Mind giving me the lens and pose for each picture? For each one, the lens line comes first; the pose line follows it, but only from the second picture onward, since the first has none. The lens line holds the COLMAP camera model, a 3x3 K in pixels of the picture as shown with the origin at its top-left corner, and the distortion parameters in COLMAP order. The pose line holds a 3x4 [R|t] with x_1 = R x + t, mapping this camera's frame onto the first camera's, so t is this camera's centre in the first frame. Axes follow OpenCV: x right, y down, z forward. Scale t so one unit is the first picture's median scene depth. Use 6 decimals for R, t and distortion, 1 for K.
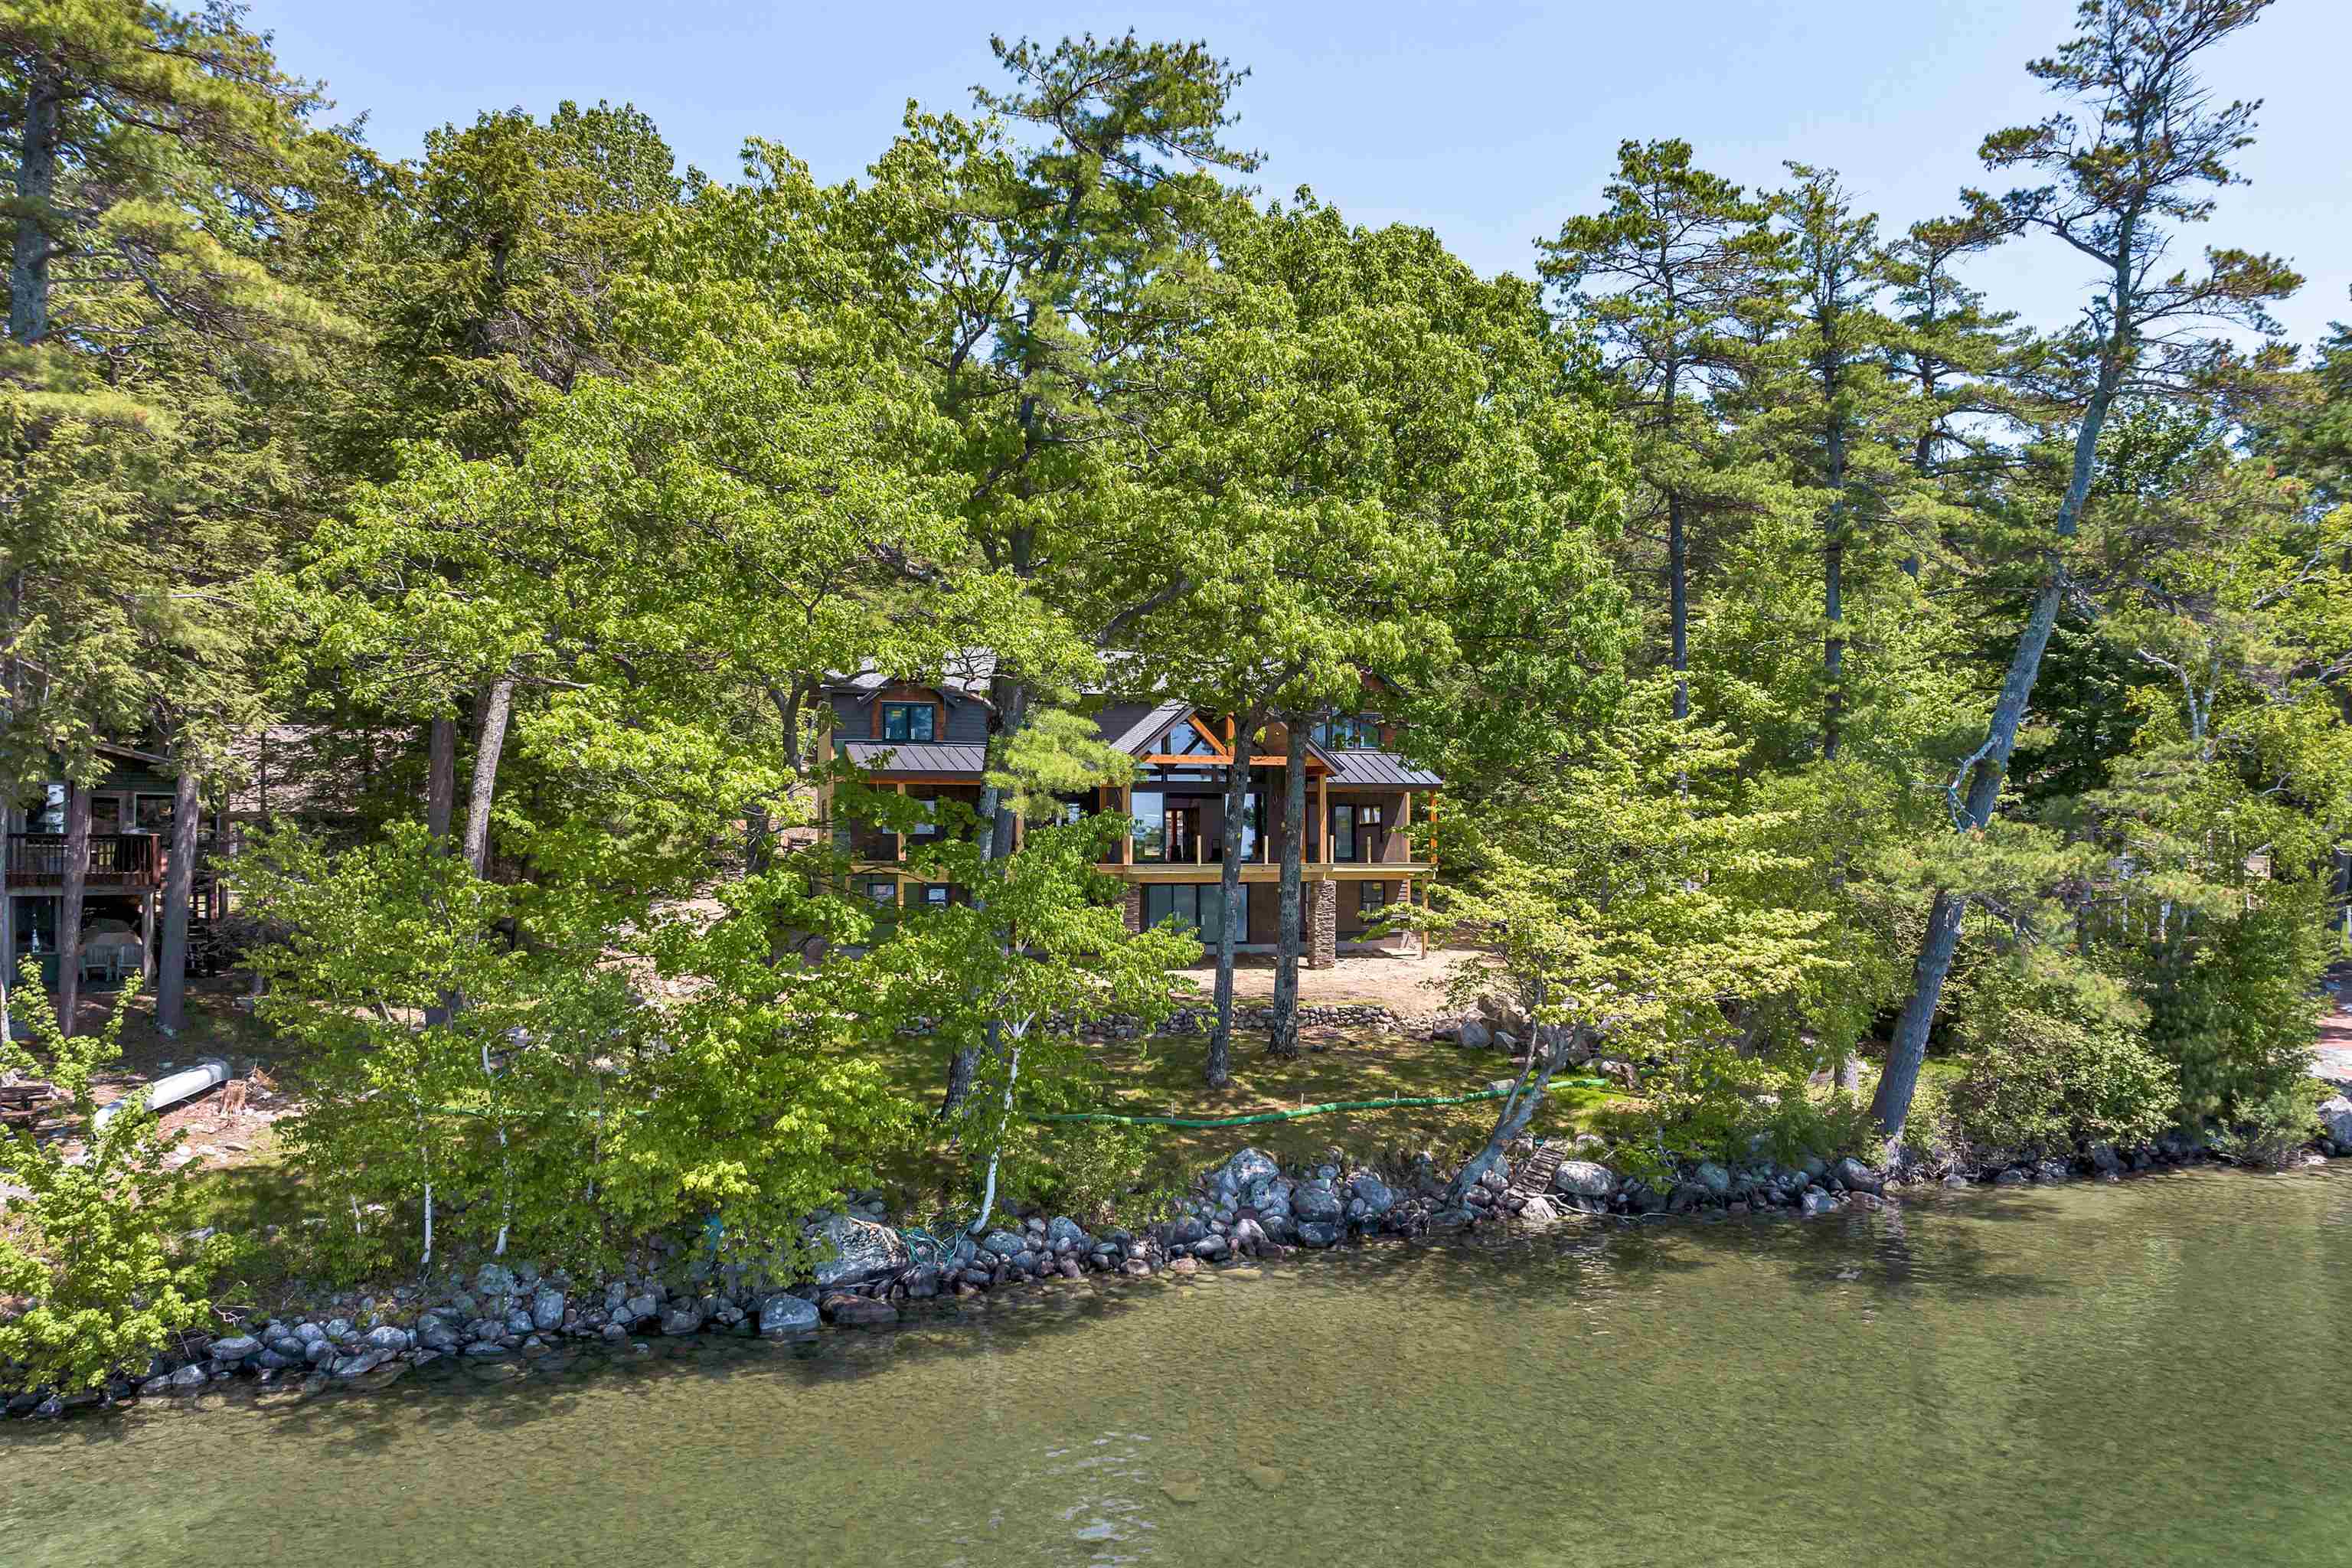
lens RADIAL K [[1587.8, 0, 1180.1], [0, 1587.8, 874.0], [0, 0, 1]] dist [0.160796, 0.000254]
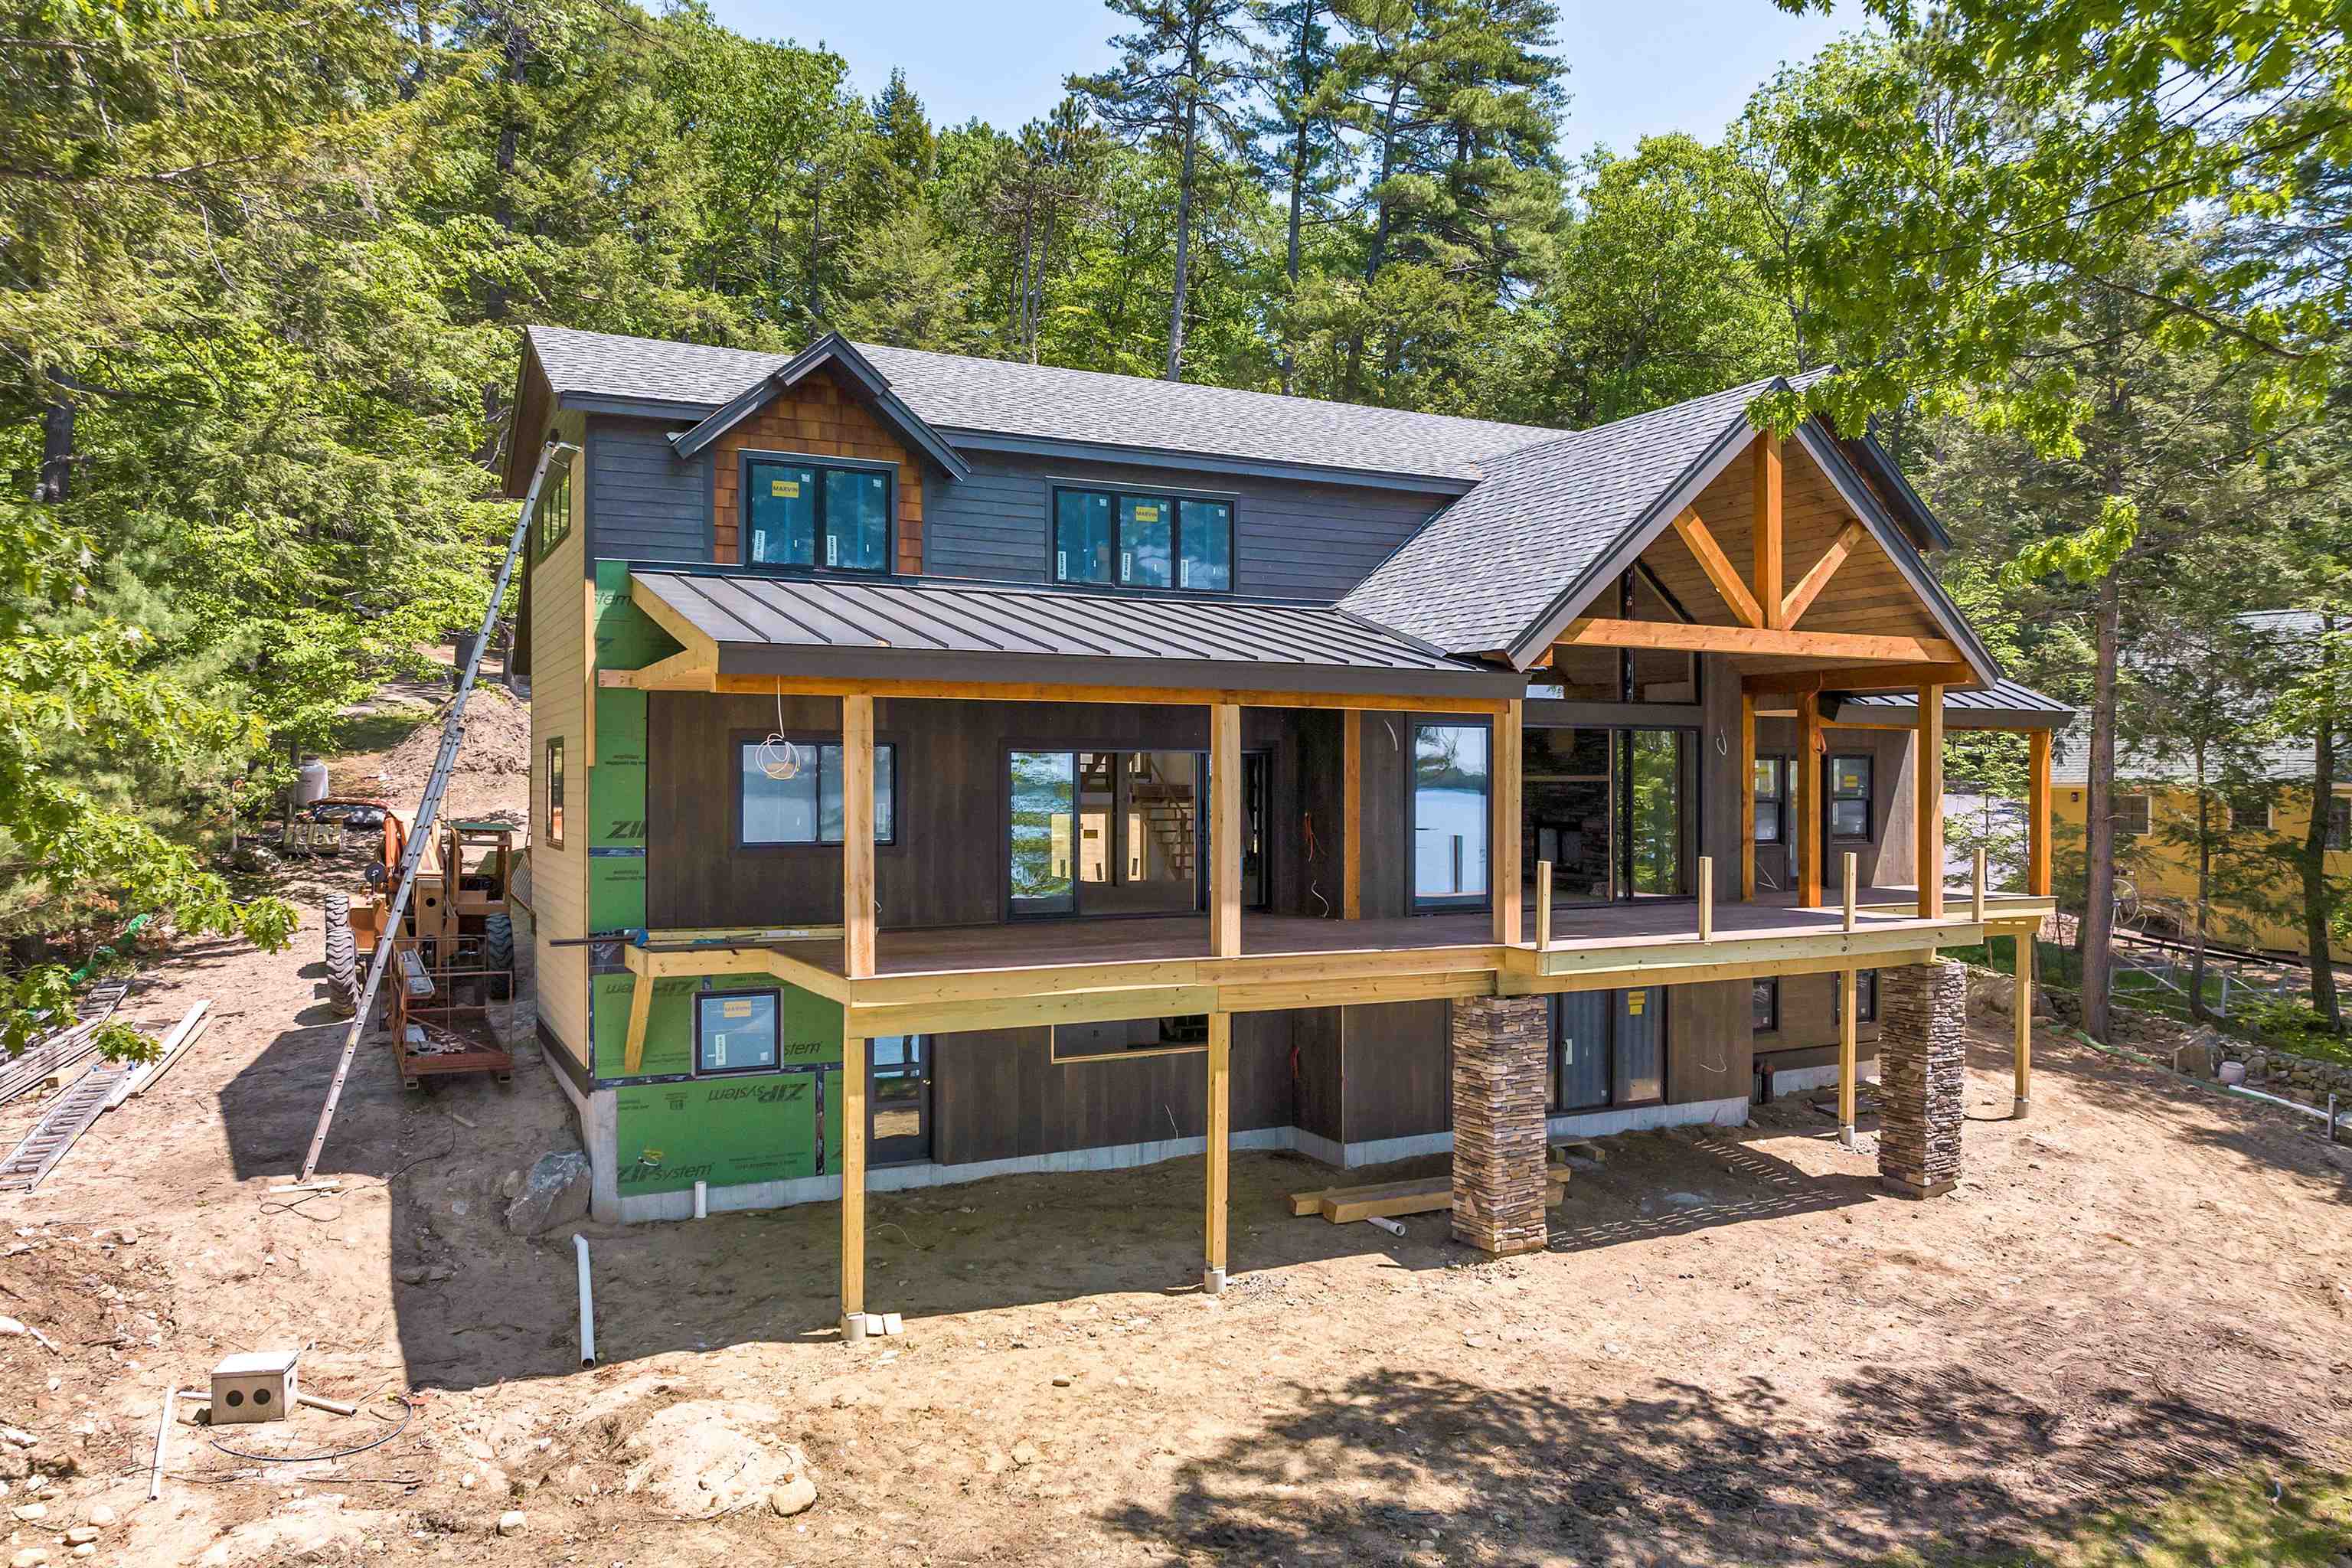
lens RADIAL K [[1629.7, 0, 1176.0], [0, 1629.7, 784.0], [0, 0, 1]] dist [0.000632, -0.086297]
pose [[0.984597, 0.003671, 0.174801, -0.245883], [-0.003624, 0.999993, -0.000587, -0.058709], [-0.174802, -0.000056, 0.984604, 1.011735]]
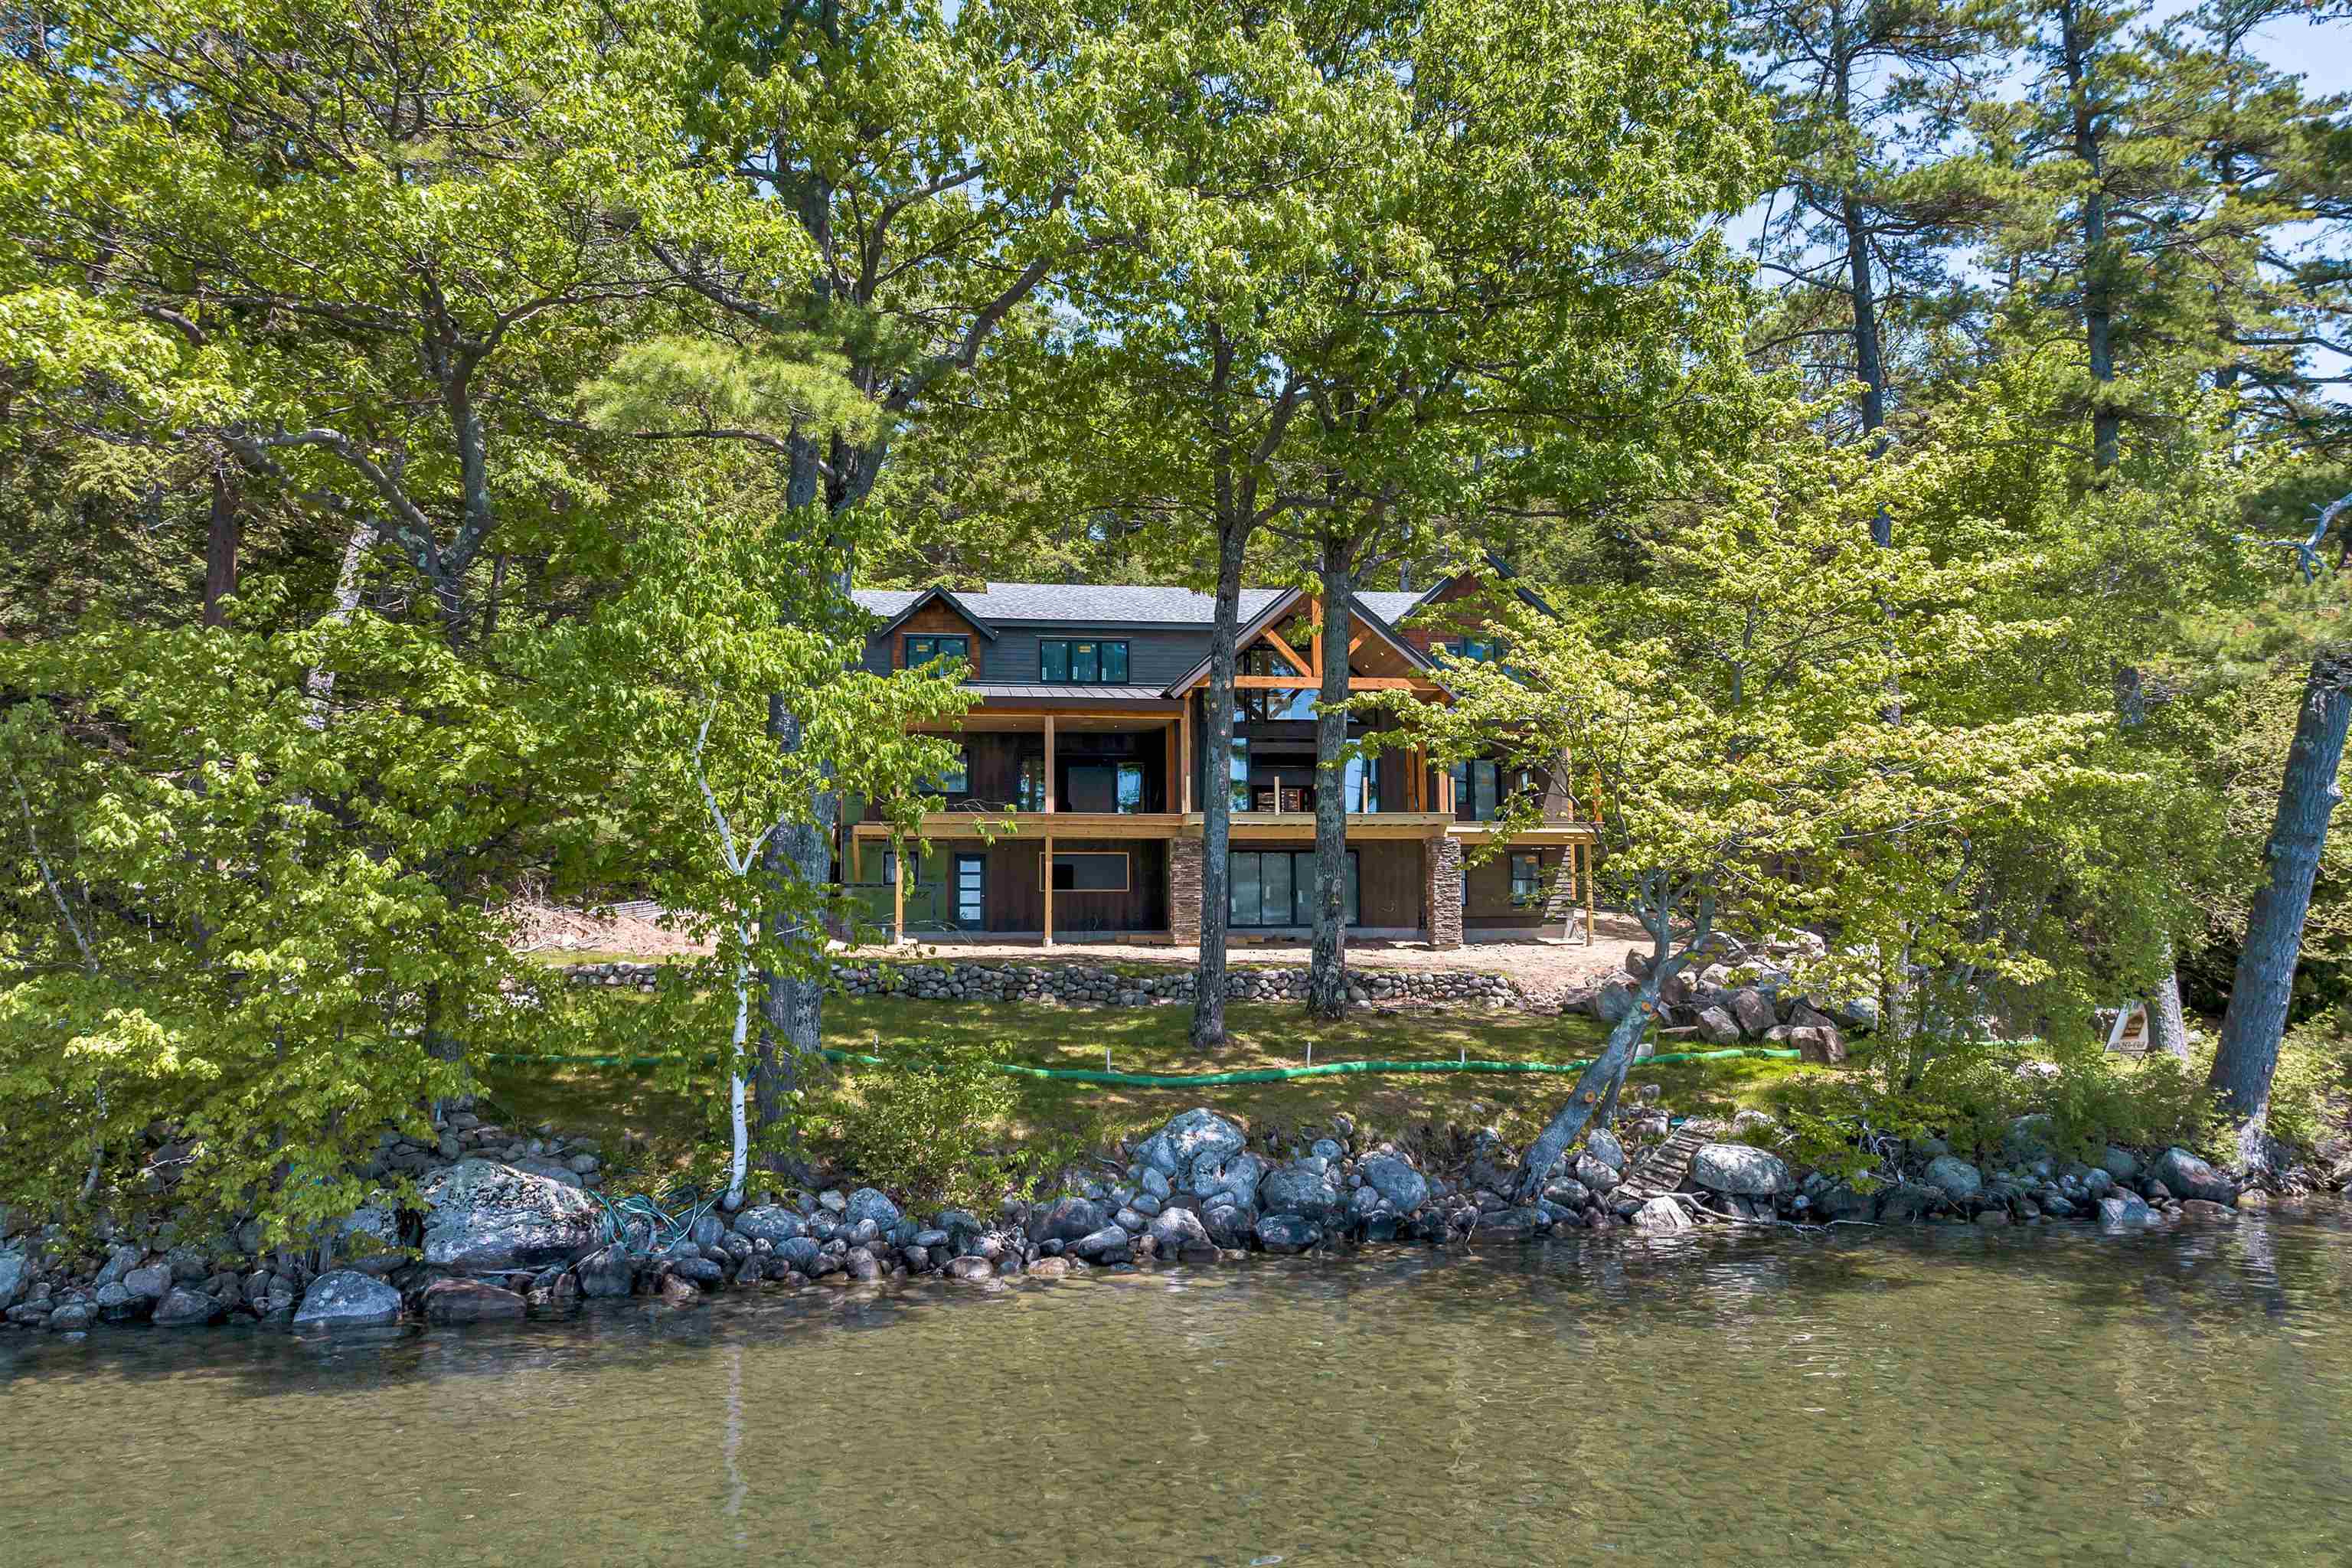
lens RADIAL K [[1624.7, 0, 1176.0], [0, 1624.7, 784.0], [0, 0, 1]] dist [0.032631, 0.027610]
pose [[0.987108, -0.022047, -0.158527, 0.136147], [0.003289, 0.993052, -0.117628, 0.112284], [0.160019, 0.115590, 0.980323, 0.306188]]
